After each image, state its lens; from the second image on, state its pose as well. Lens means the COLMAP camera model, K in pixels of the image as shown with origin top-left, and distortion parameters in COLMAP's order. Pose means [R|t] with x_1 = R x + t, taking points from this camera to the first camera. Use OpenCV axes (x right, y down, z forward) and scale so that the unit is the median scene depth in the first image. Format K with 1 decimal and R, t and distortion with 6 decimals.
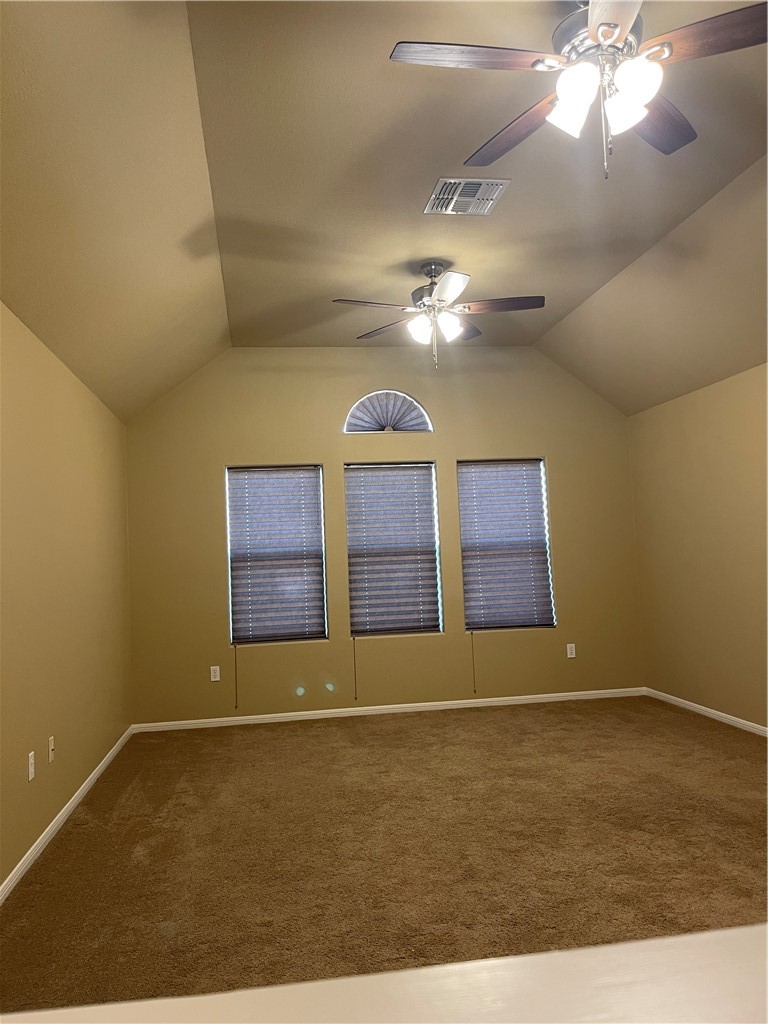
lens RADIAL K [[789.3, 0, 384.0], [0, 789.3, 512.0], [0, 0, 1]] dist [0.062093, -0.105768]
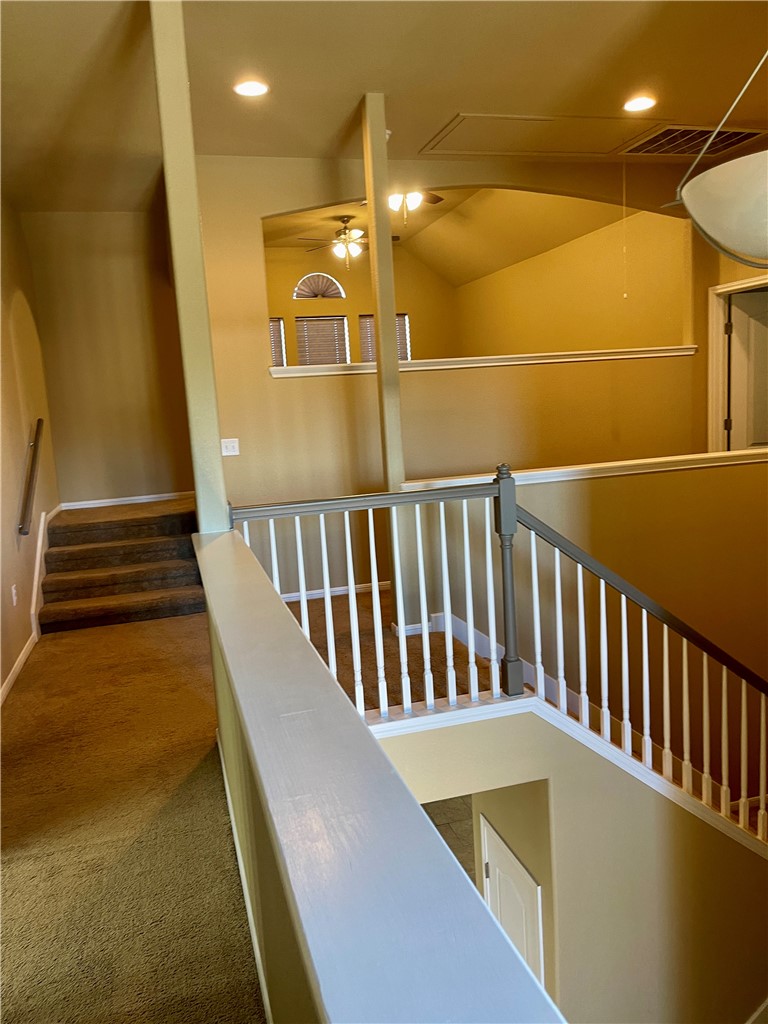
lens RADIAL K [[789.3, 0, 384.0], [0, 789.3, 512.0], [0, 0, 1]] dist [0.062093, -0.105768]
pose [[0.992314, -0.034518, 0.118836, -0.077715], [0.010722, 0.980681, 0.195320, 0.021537], [-0.123282, -0.192544, 0.973513, -0.817374]]
